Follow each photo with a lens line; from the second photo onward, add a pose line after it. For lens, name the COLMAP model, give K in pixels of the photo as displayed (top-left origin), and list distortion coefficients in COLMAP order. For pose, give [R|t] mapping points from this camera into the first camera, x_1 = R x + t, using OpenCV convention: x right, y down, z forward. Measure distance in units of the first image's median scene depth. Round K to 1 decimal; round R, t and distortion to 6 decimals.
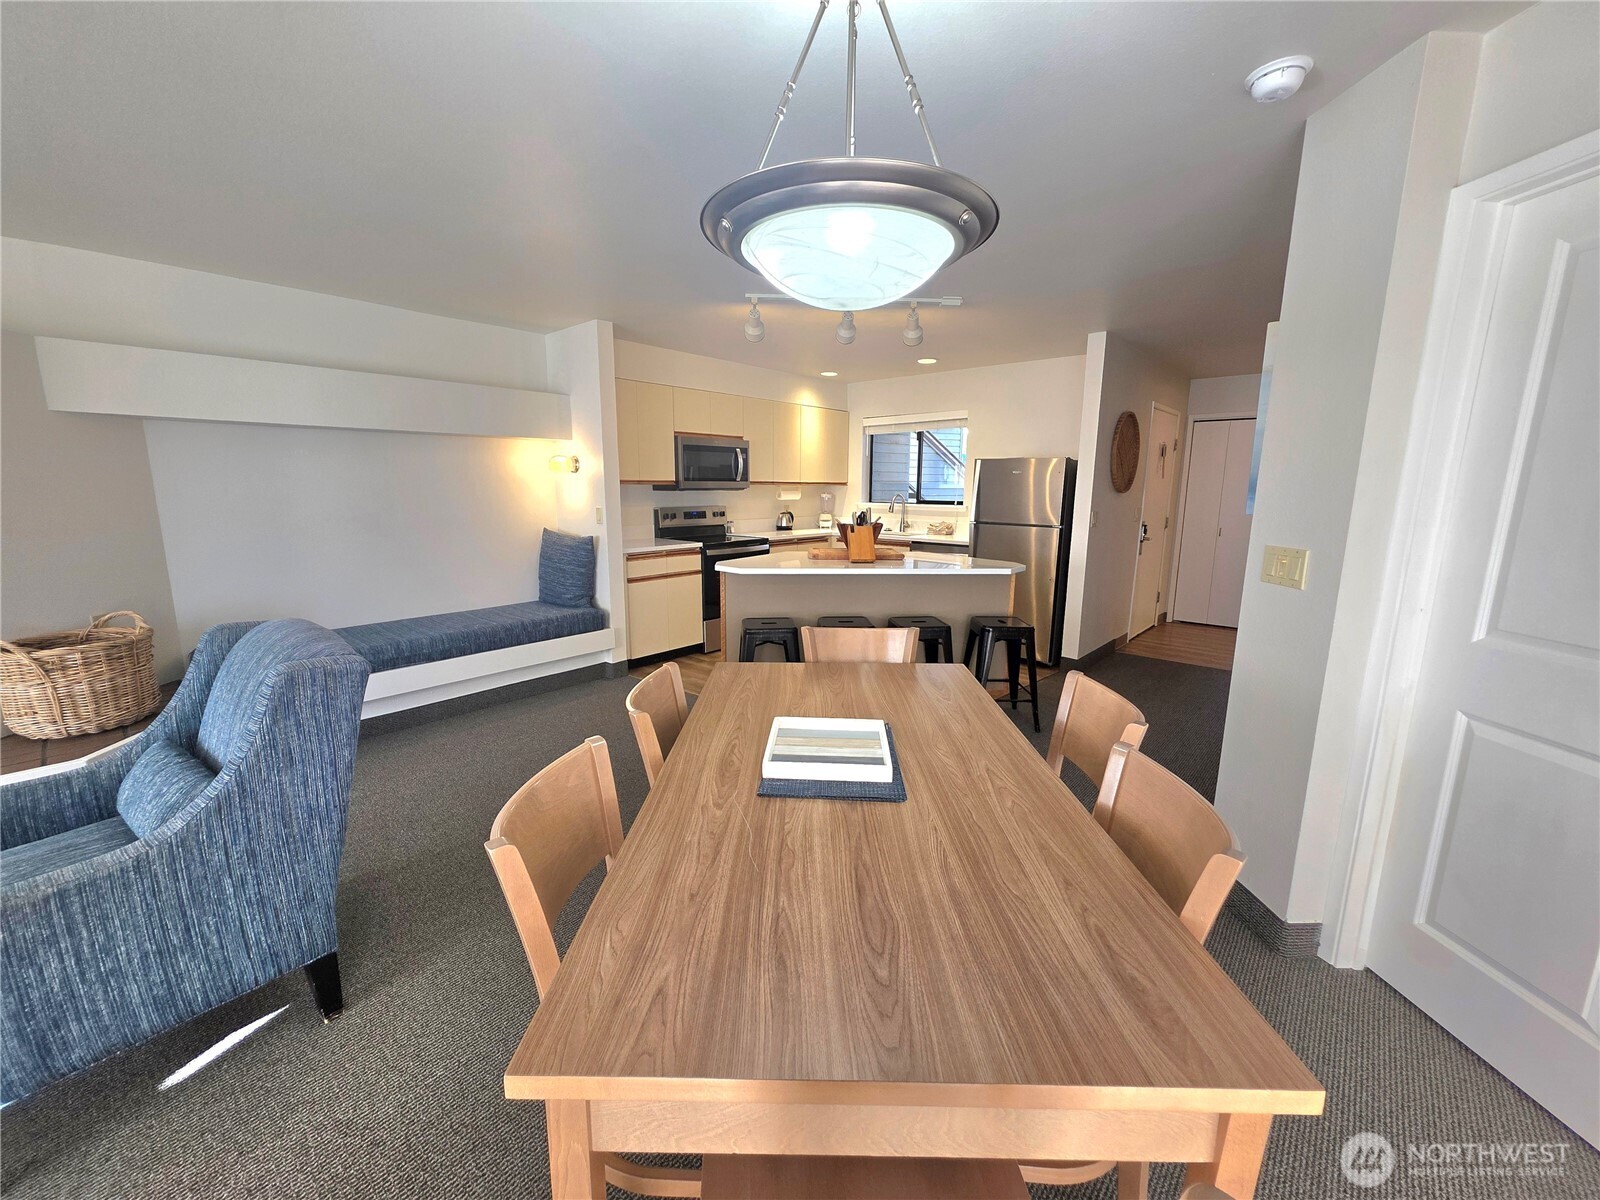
lens RADIAL K [[636.7, 0, 800.0], [0, 636.7, 600.0], [0, 0, 1]] dist [0.001978, 0.000113]
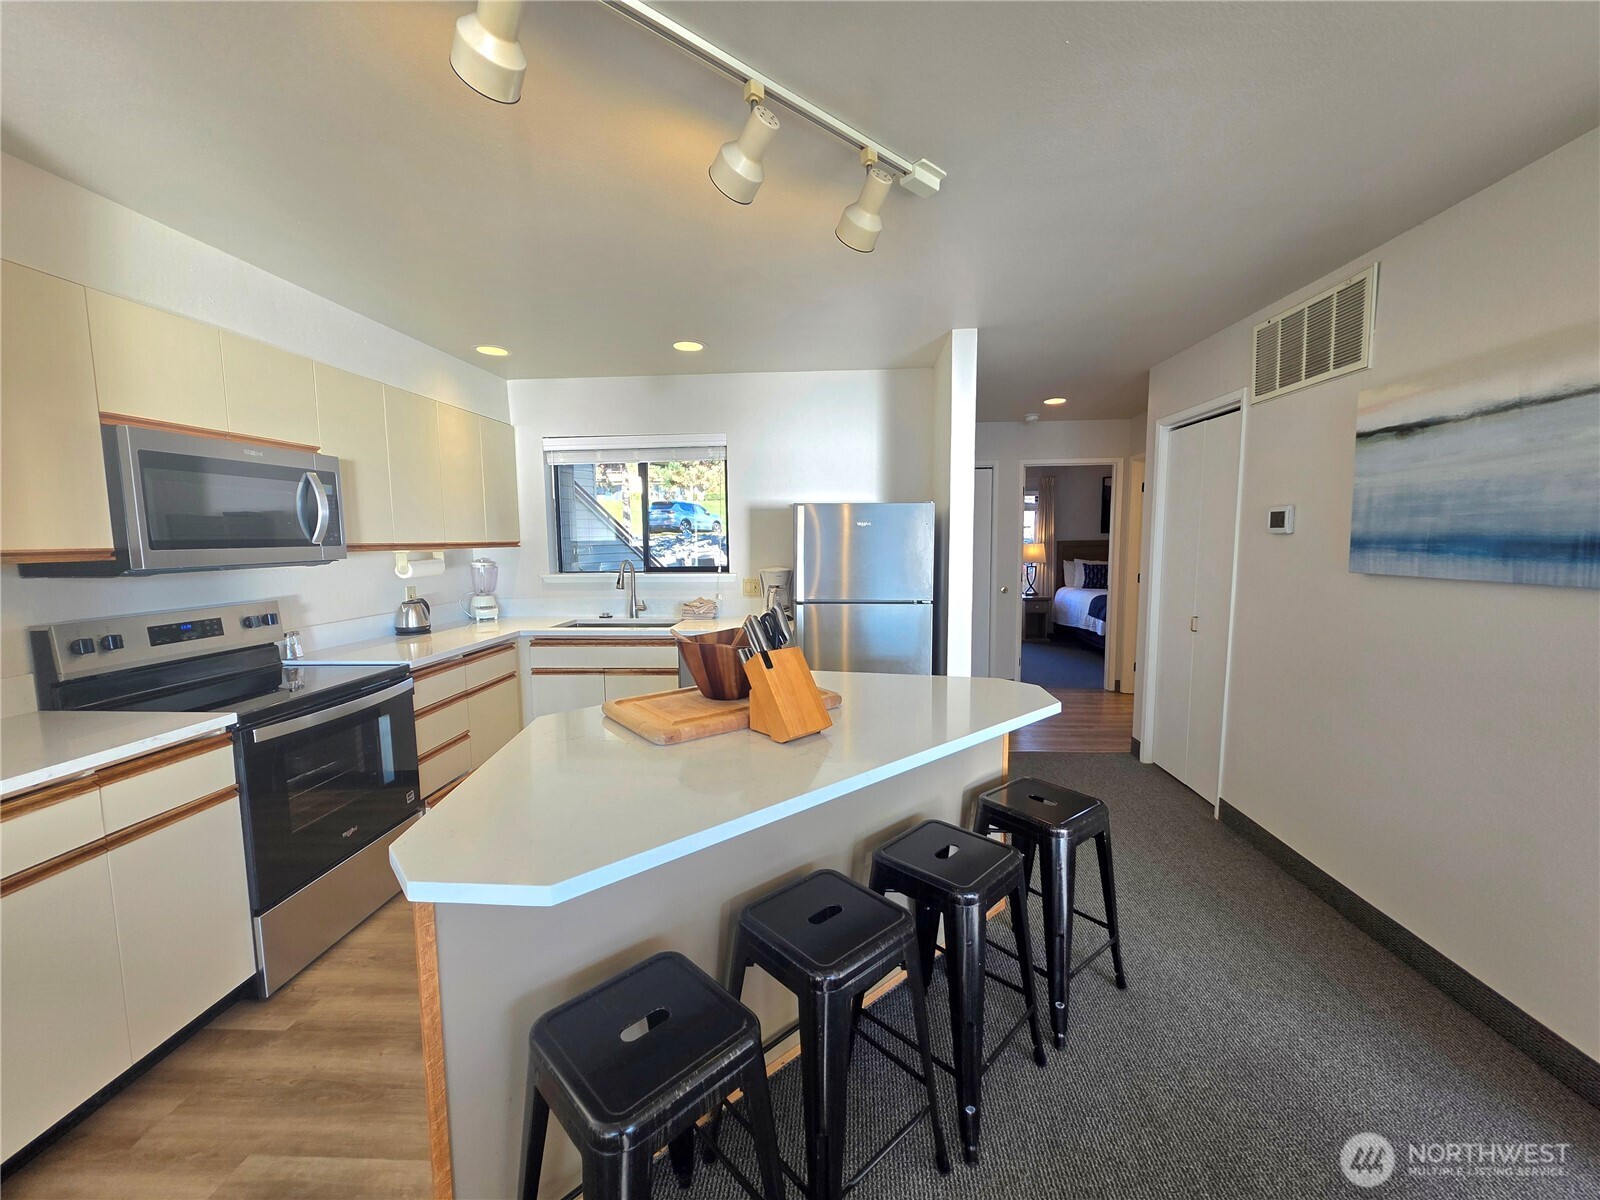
lens RADIAL K [[636.7, 0, 800.0], [0, 636.7, 600.0], [0, 0, 1]] dist [0.001978, 0.000113]
pose [[0.791993, -0.076105, 0.605769, -0.200943], [0.125827, 0.991247, -0.039974, -0.175390], [-0.597424, 0.107881, 0.794636, 0.891108]]
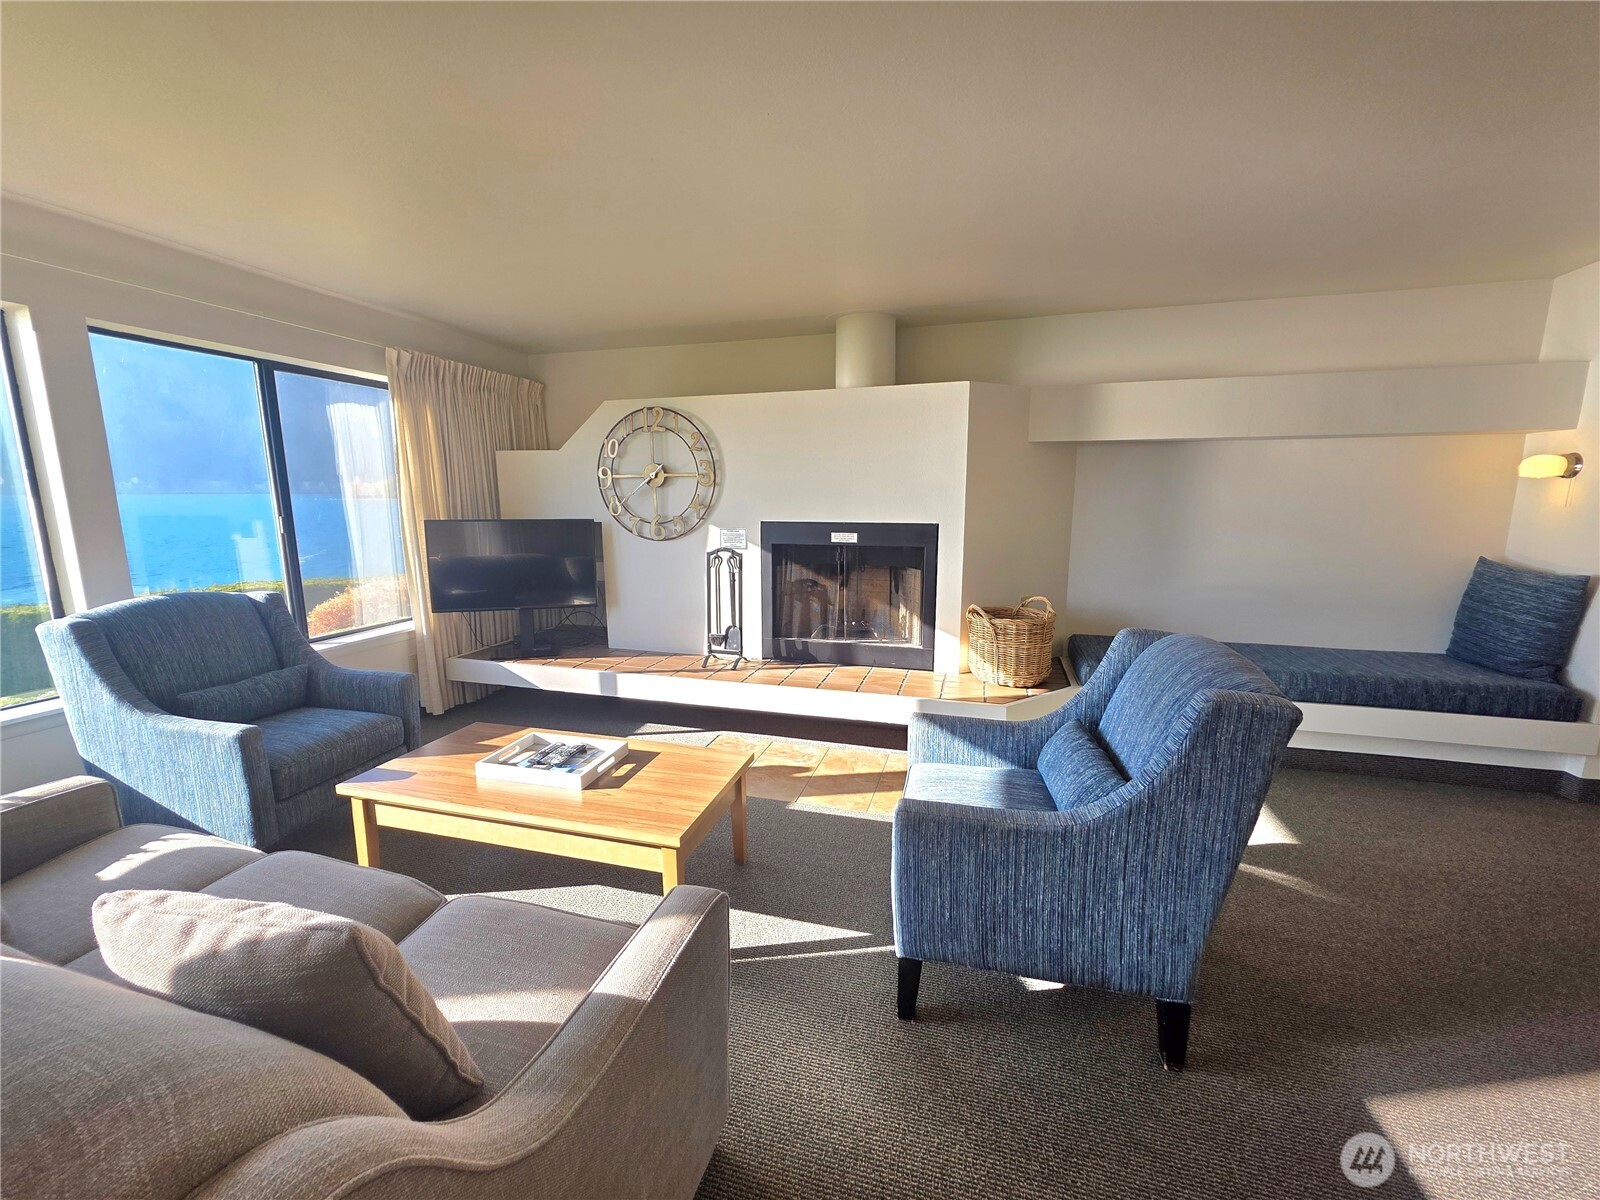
lens RADIAL K [[636.7, 0, 800.0], [0, 636.7, 600.0], [0, 0, 1]] dist [0.001978, 0.000113]
pose [[0.429237, 0.146675, -0.891202, -0.149128], [-0.159537, 0.983523, 0.085030, -0.007797], [0.888990, 0.105682, 0.445565, 0.017173]]
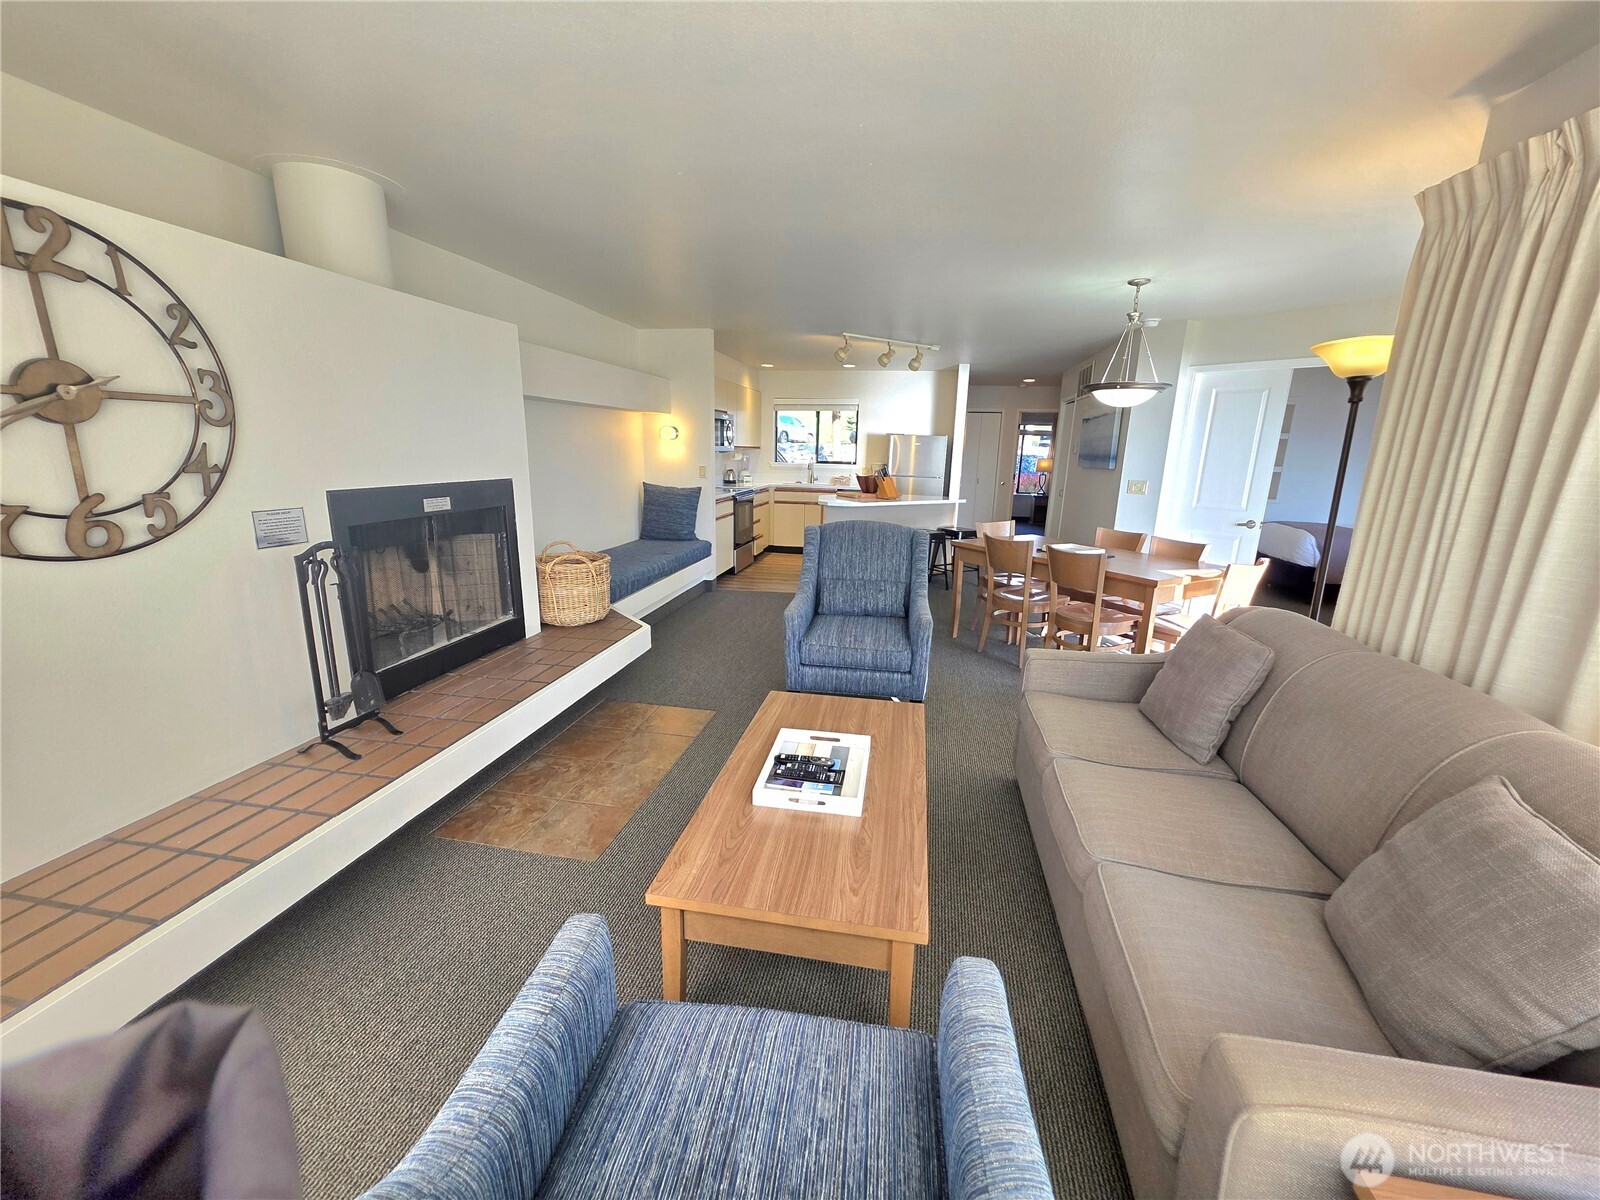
lens RADIAL K [[636.7, 0, 800.0], [0, 636.7, 600.0], [0, 0, 1]] dist [0.001978, 0.000113]
pose [[0.862226, -0.105543, 0.495405, -1.304445], [0.074507, 0.993839, 0.082056, 0.069260], [-0.501014, -0.033840, 0.864778, -0.456116]]
